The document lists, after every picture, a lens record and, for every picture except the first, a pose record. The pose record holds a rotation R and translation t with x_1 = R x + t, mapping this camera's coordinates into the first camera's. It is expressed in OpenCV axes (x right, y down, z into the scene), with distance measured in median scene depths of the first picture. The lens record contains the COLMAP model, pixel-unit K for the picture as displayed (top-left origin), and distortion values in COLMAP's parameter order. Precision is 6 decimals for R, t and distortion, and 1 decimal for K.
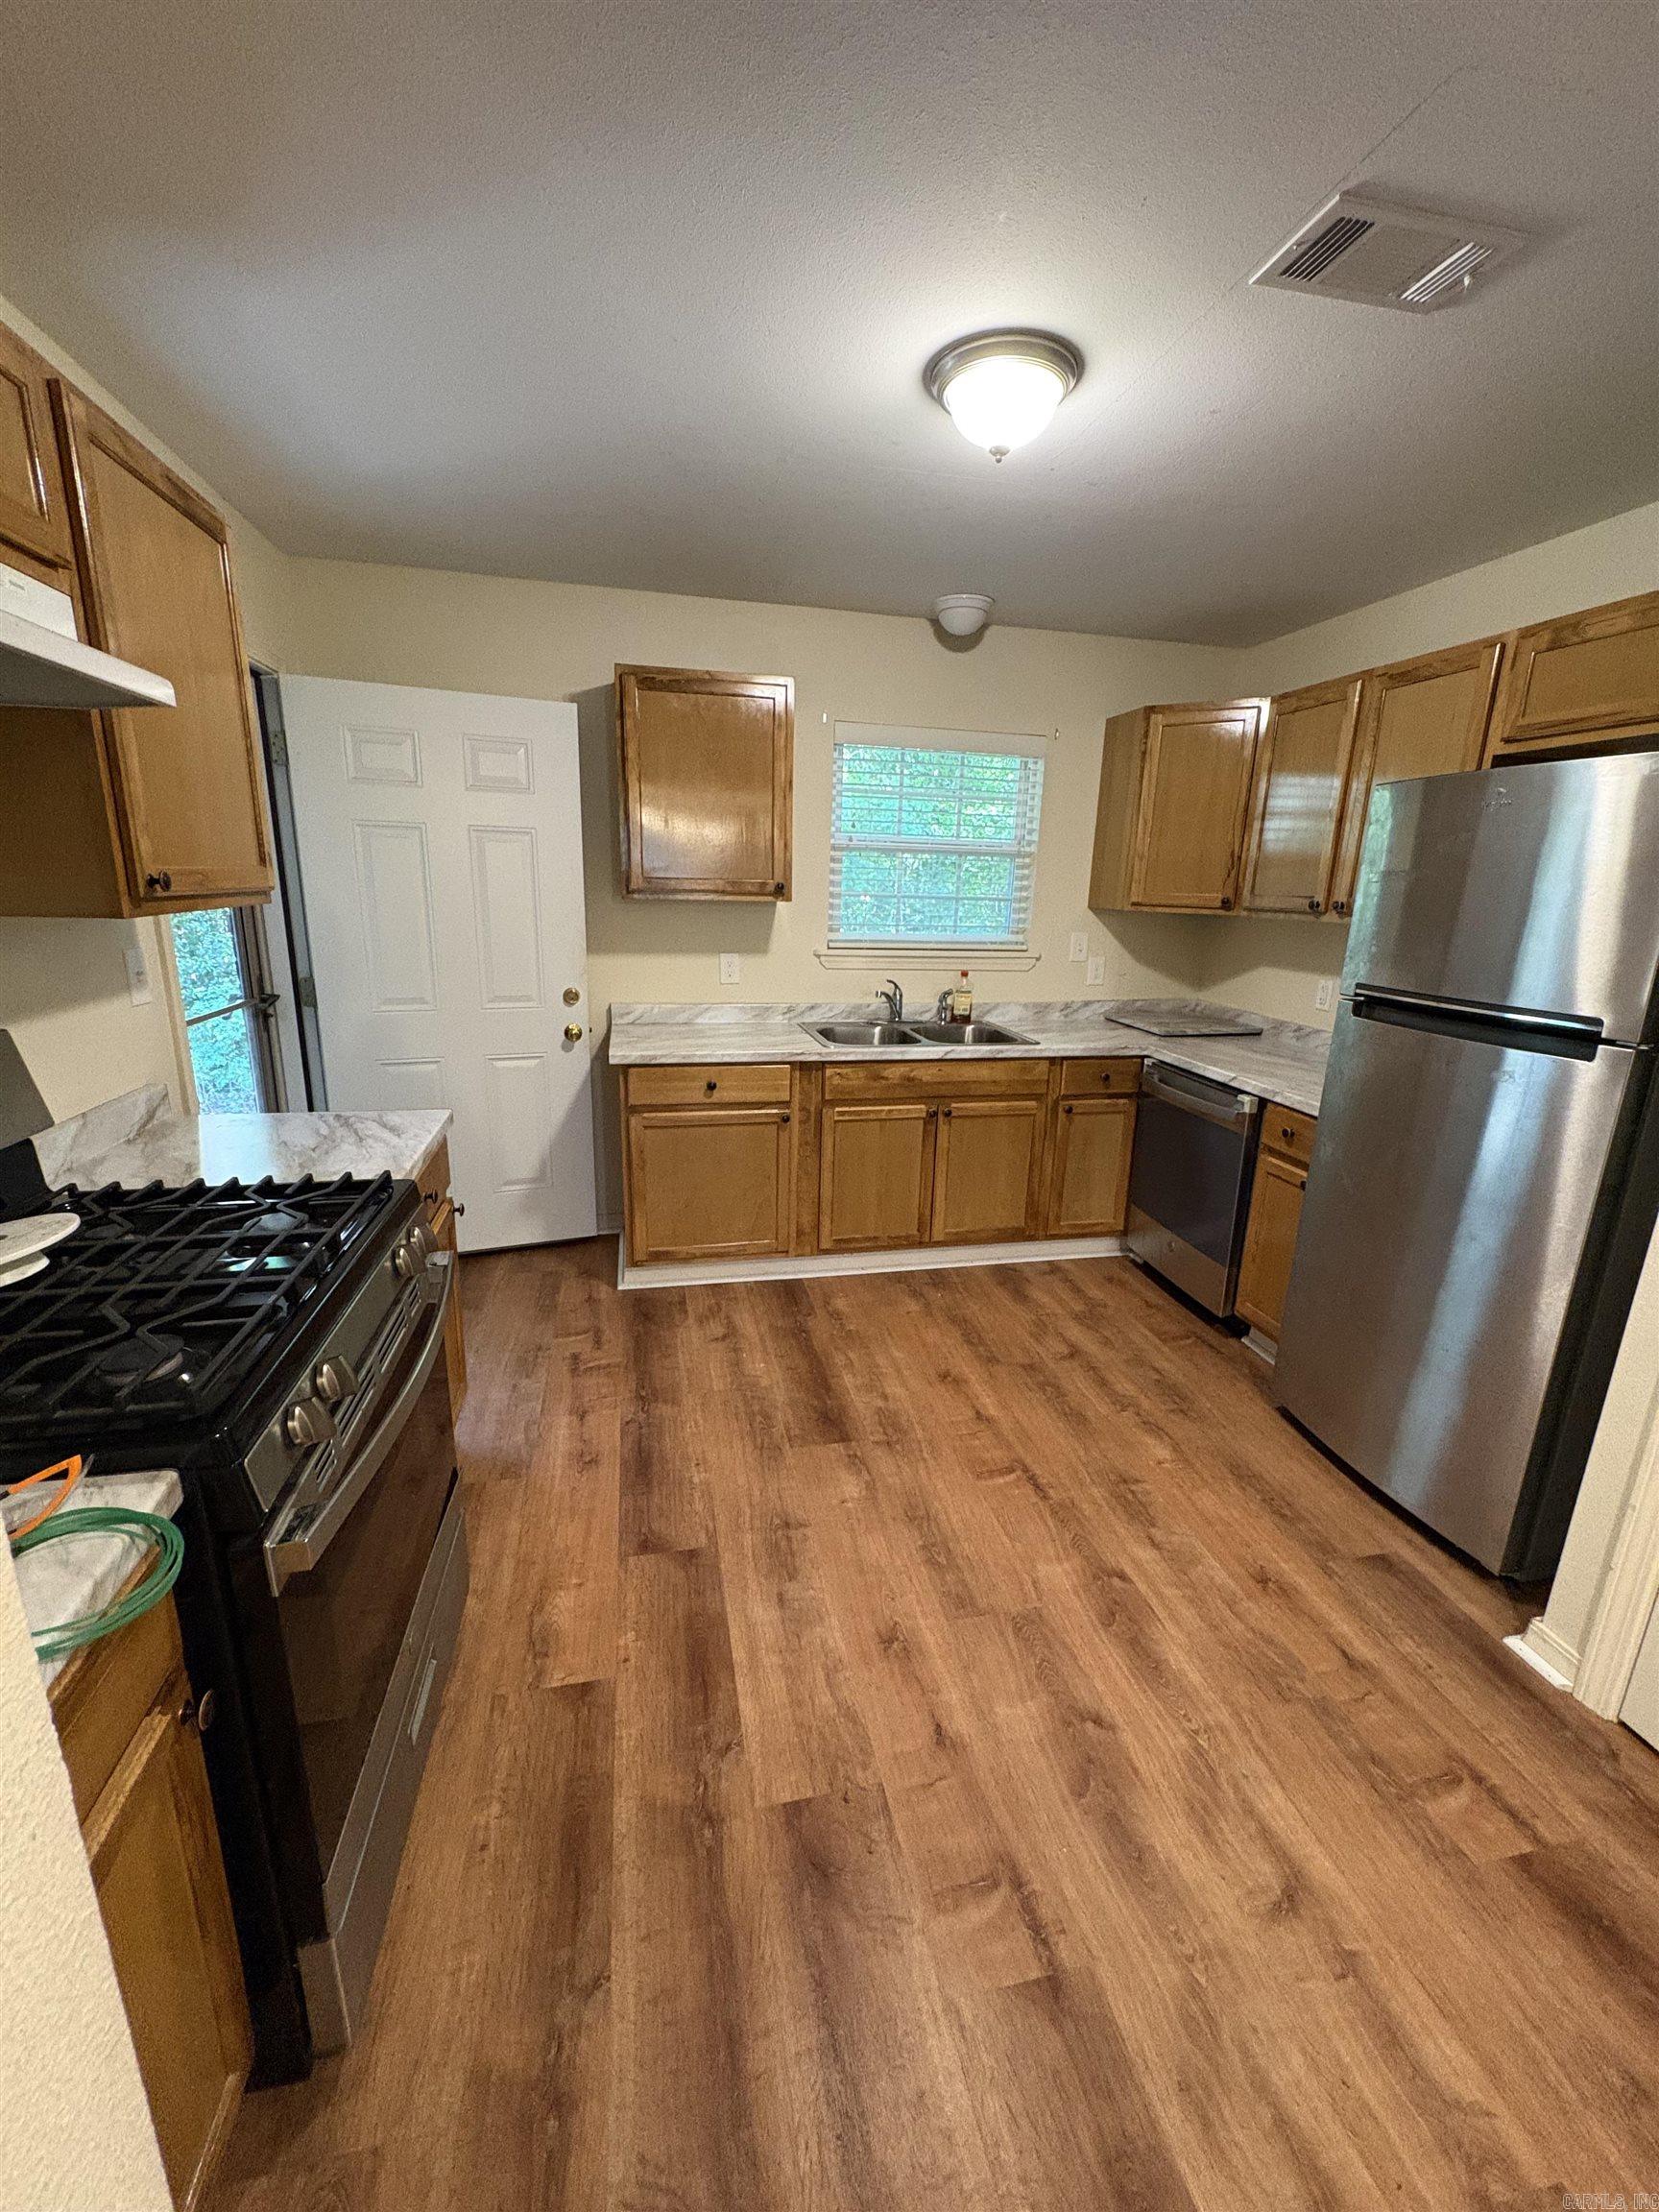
lens RADIAL K [[881.5, 0, 832.5], [0, 881.5, 1102.1], [0, 0, 1]] dist [0.001178, 0.000507]
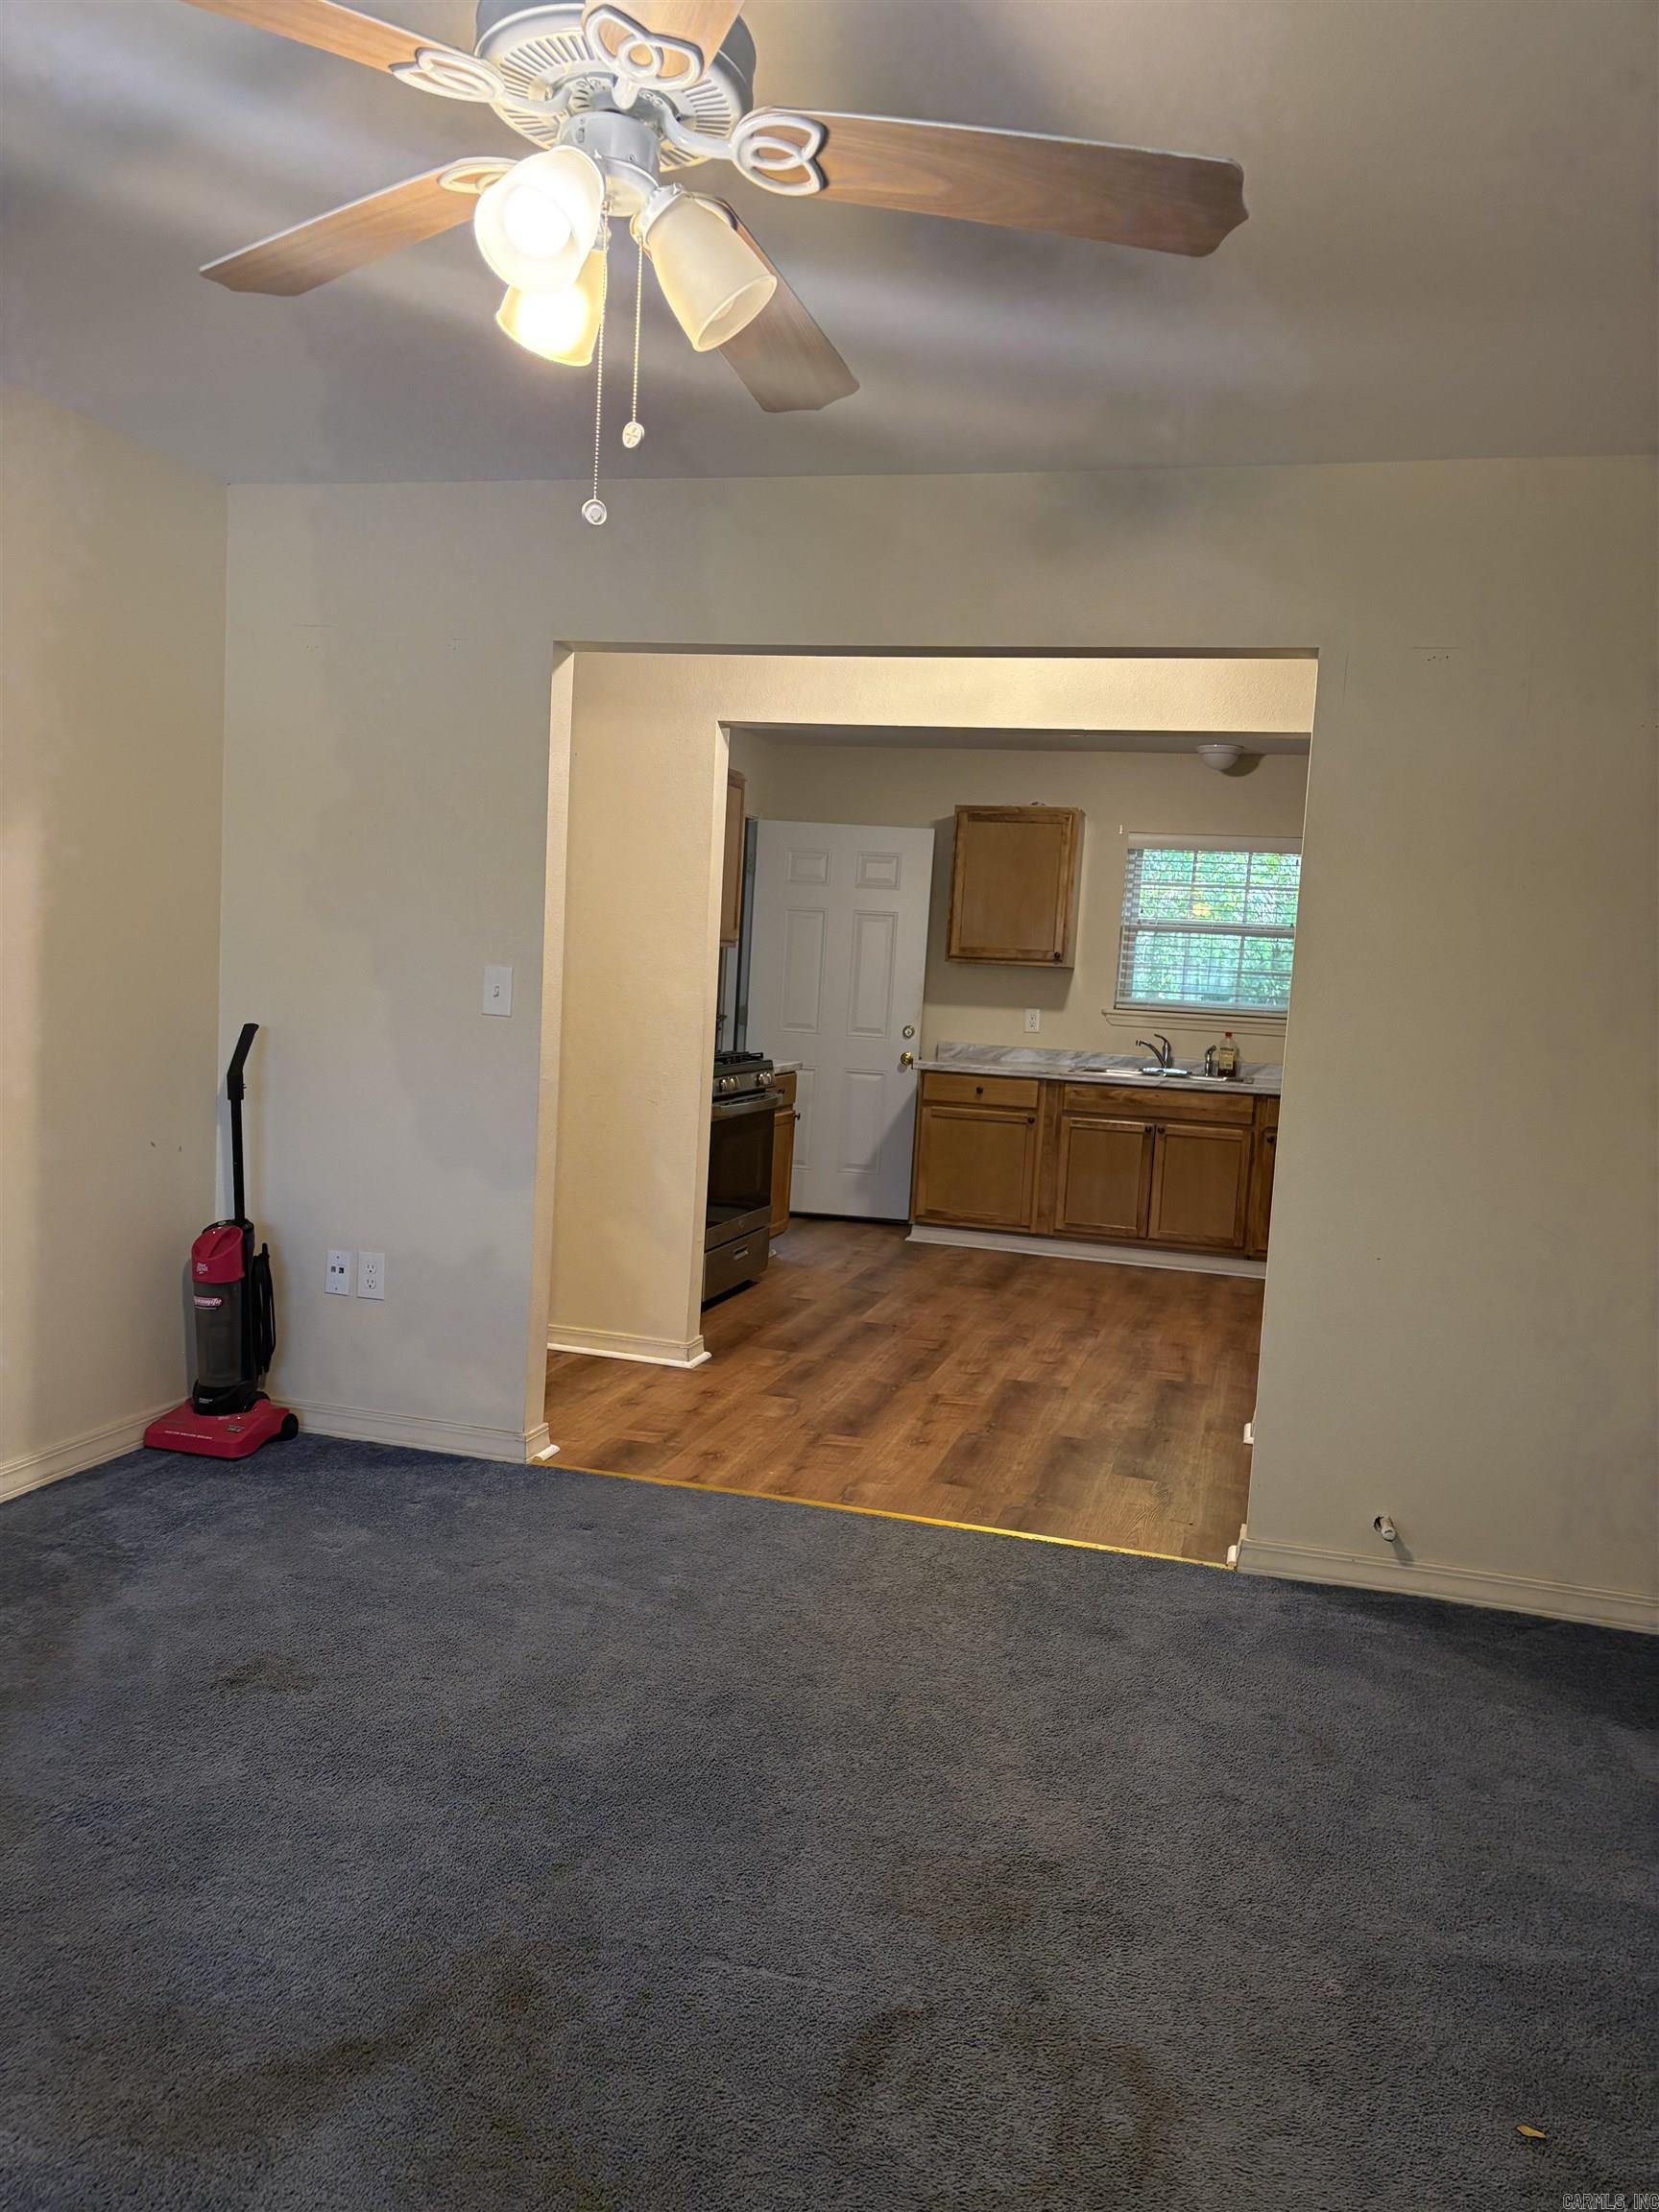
lens RADIAL K [[1650.0, 0, 812.4], [0, 1650.0, 1120.0], [0, 0, 1]] dist [0.122049, 0.000391]
pose [[0.879218, 0.066584, -0.471744, 0.930982], [-0.148790, 0.979033, -0.139125, 0.463079], [0.452590, 0.192512, 0.870690, -1.495128]]
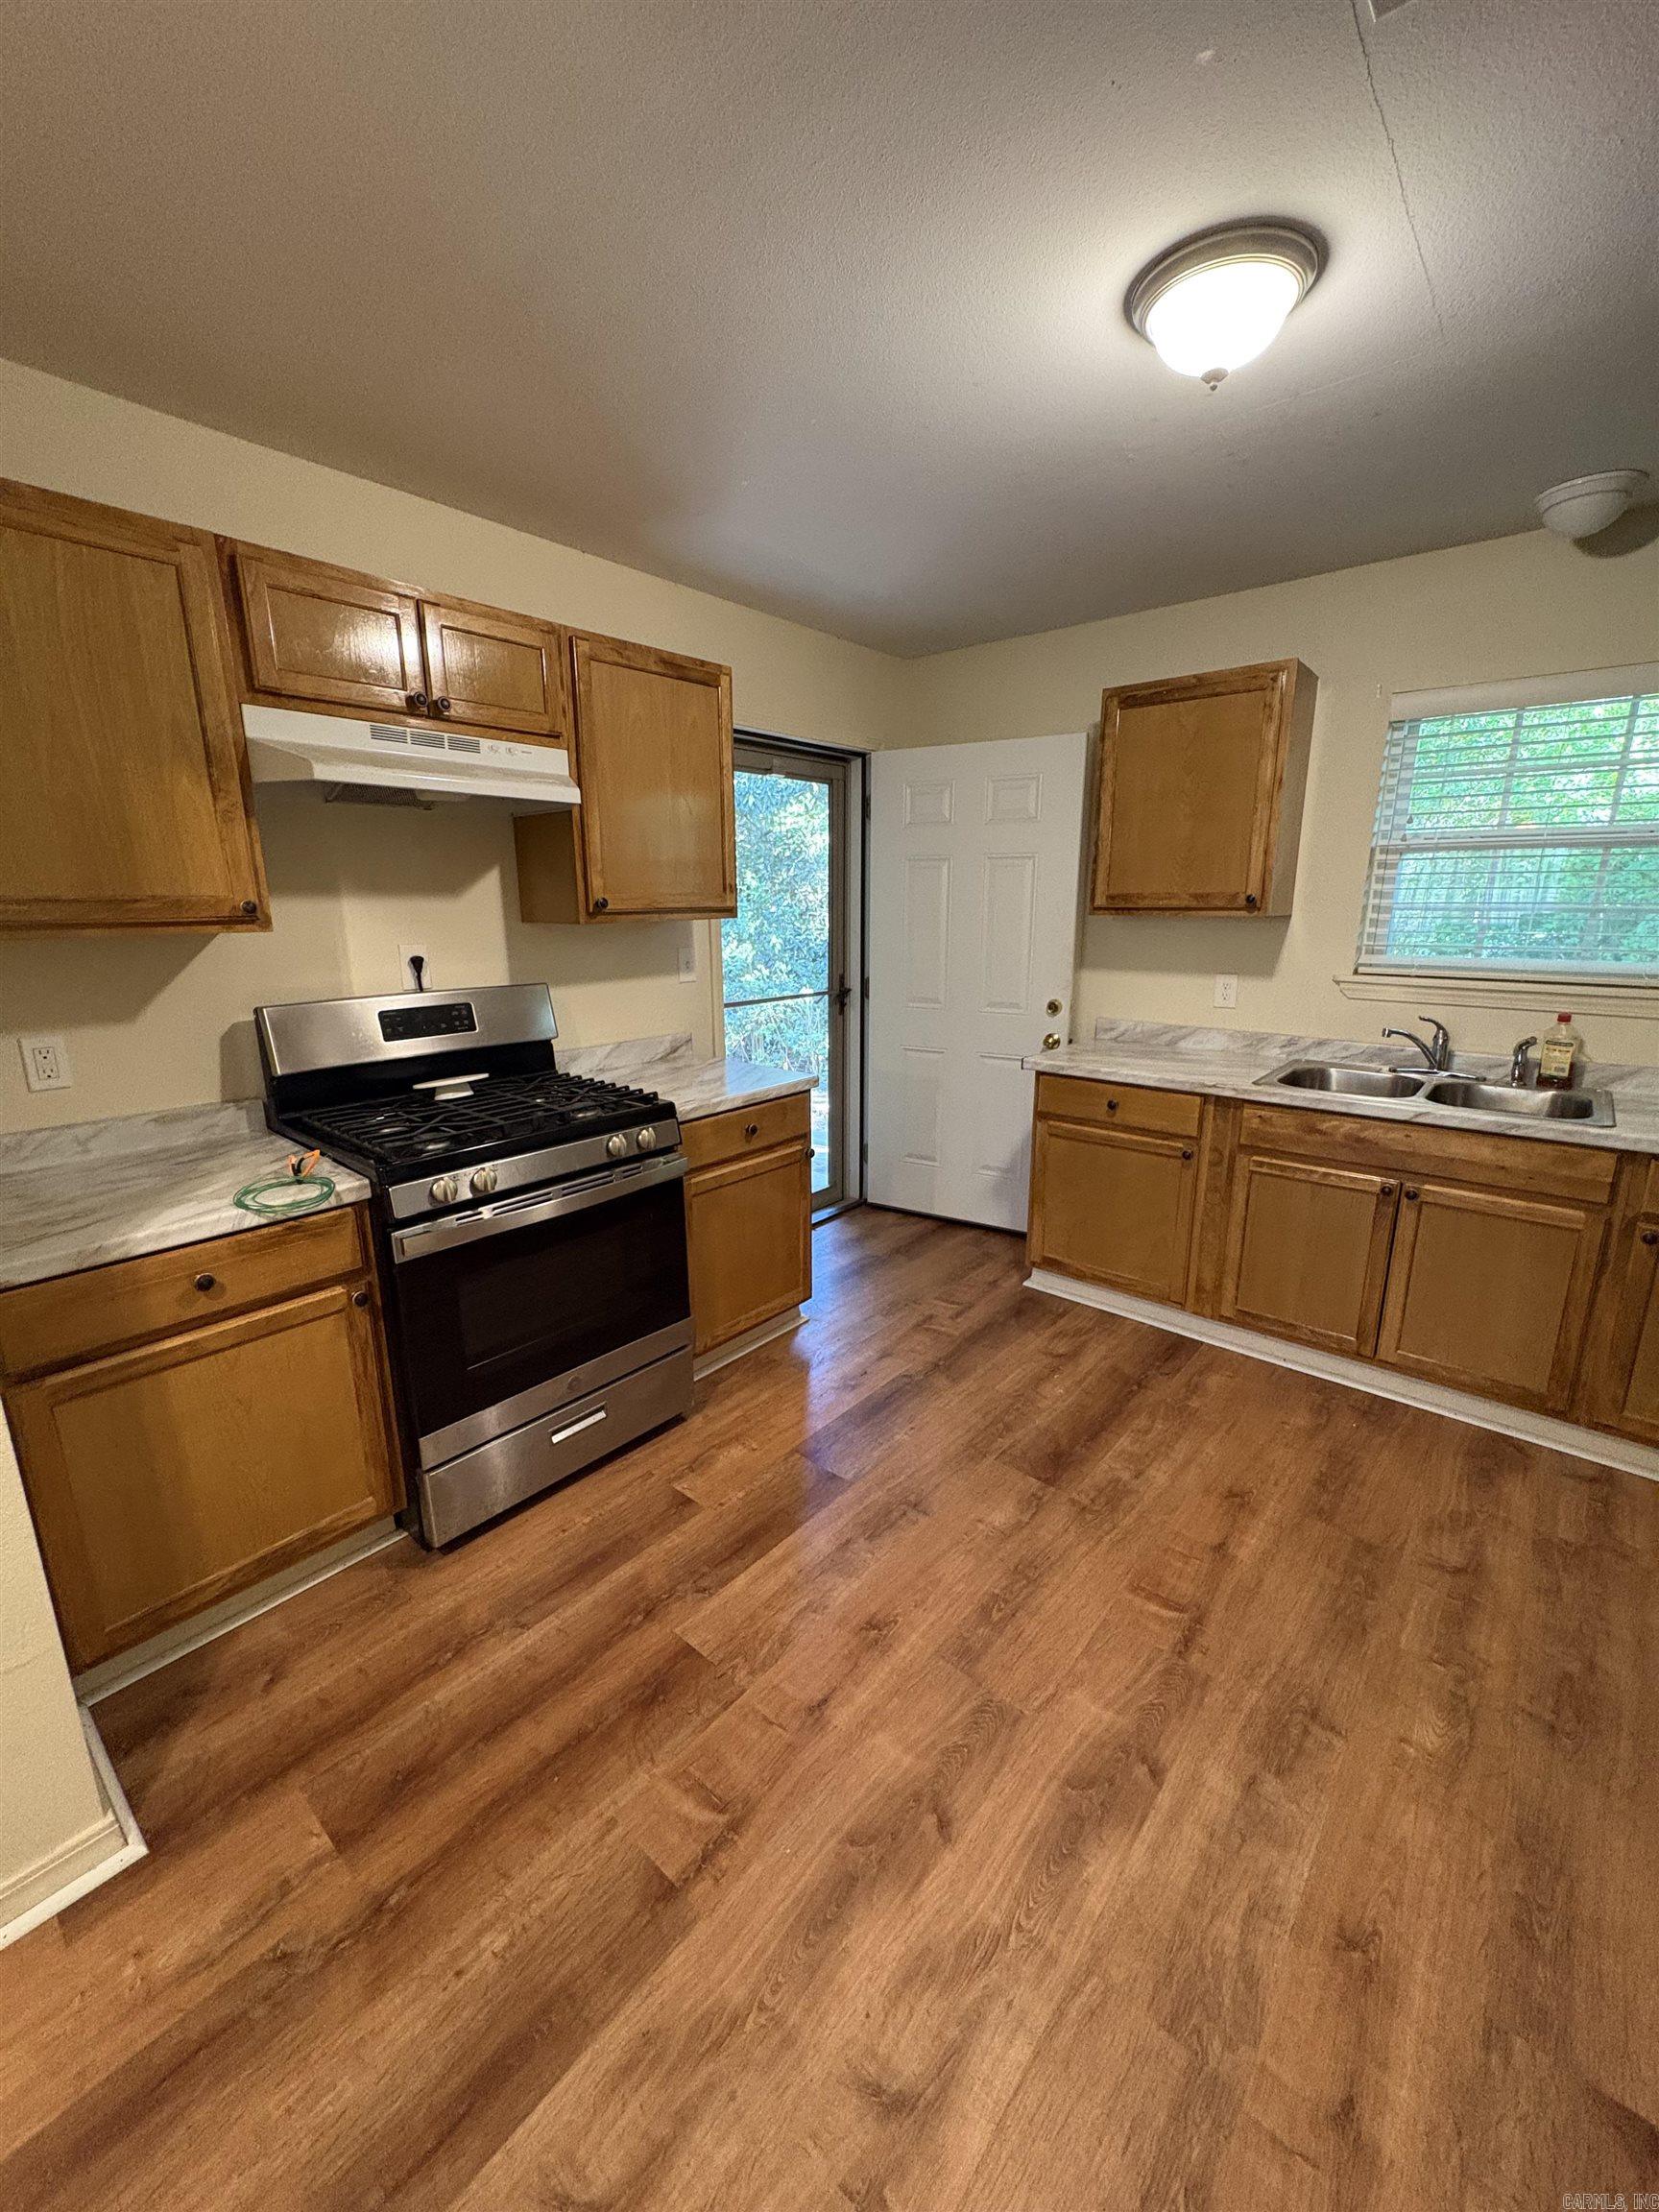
lens RADIAL K [[881.5, 0, 828.5], [0, 881.5, 1102.9], [0, 0, 1]] dist [0.001178, 0.000507]
pose [[0.603476, 0.153243, -0.782518, 0.463830], [-0.176238, 0.982723, 0.056535, -0.021949], [0.777661, 0.103791, 0.620056, 0.163674]]
